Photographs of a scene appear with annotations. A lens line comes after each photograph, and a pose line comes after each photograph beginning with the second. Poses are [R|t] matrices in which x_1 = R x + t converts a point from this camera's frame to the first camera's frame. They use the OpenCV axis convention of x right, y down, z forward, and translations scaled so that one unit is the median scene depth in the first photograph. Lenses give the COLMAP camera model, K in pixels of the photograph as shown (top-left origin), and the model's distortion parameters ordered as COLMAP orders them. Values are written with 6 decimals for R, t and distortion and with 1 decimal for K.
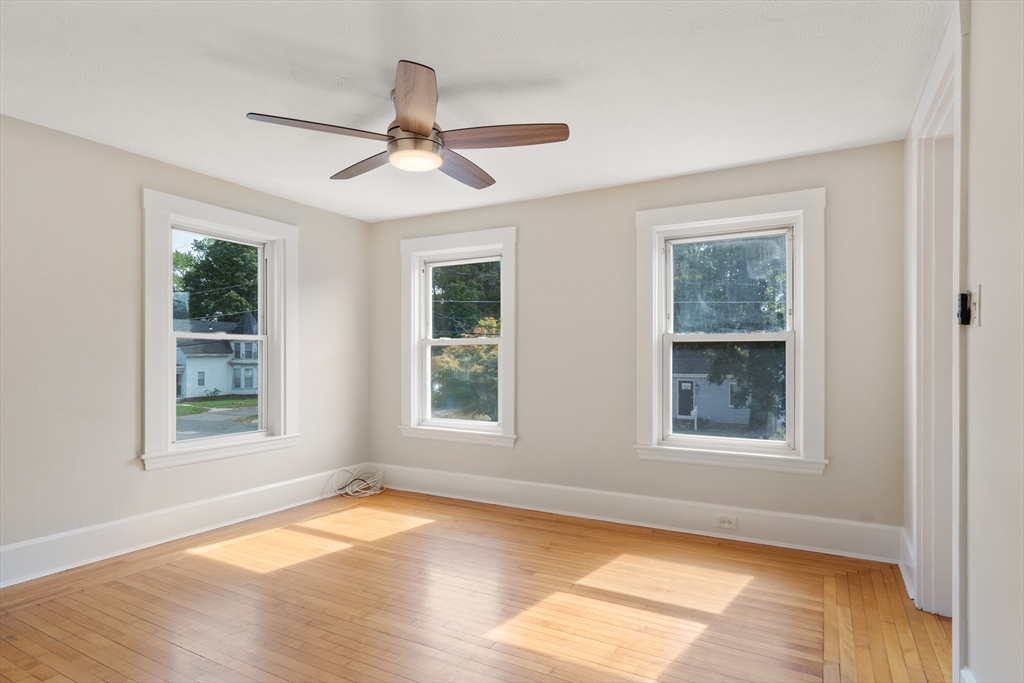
lens RADIAL K [[555.8, 0, 514.4], [0, 555.8, 348.3], [0, 0, 1]] dist [0.002970, 0.001205]
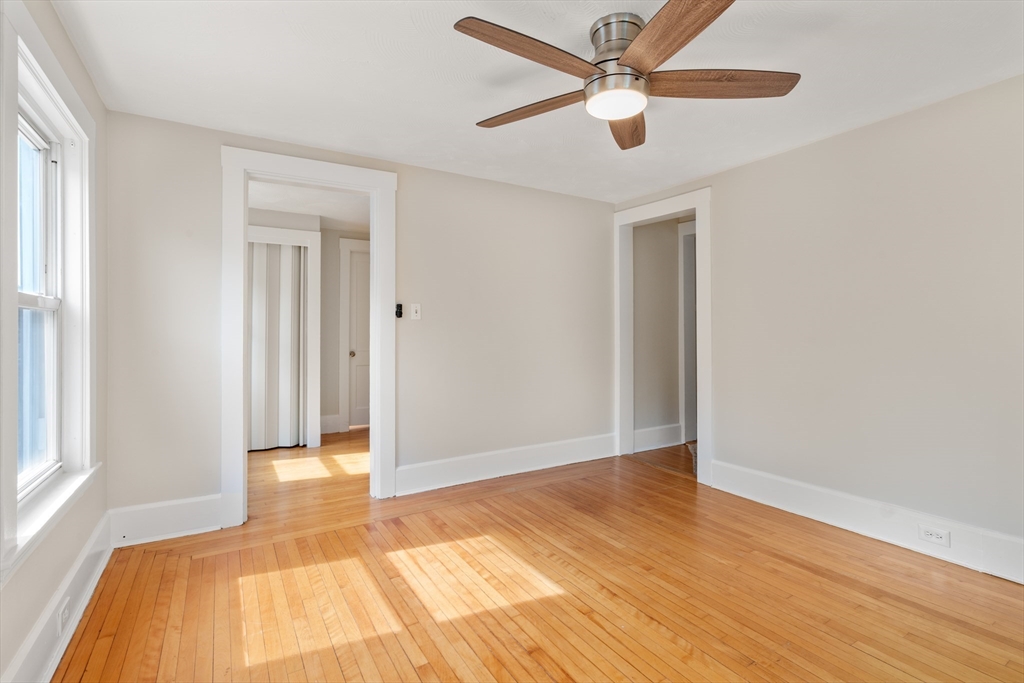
lens RADIAL K [[476.1, 0, 512.8], [0, 476.1, 332.3], [0, 0, 1]] dist [-0.005233, 0.000336]
pose [[-0.860336, -0.016999, 0.509444, -0.297167], [-0.014251, 0.999855, 0.009295, -0.003025], [-0.509528, 0.000737, -0.860454, 1.244454]]
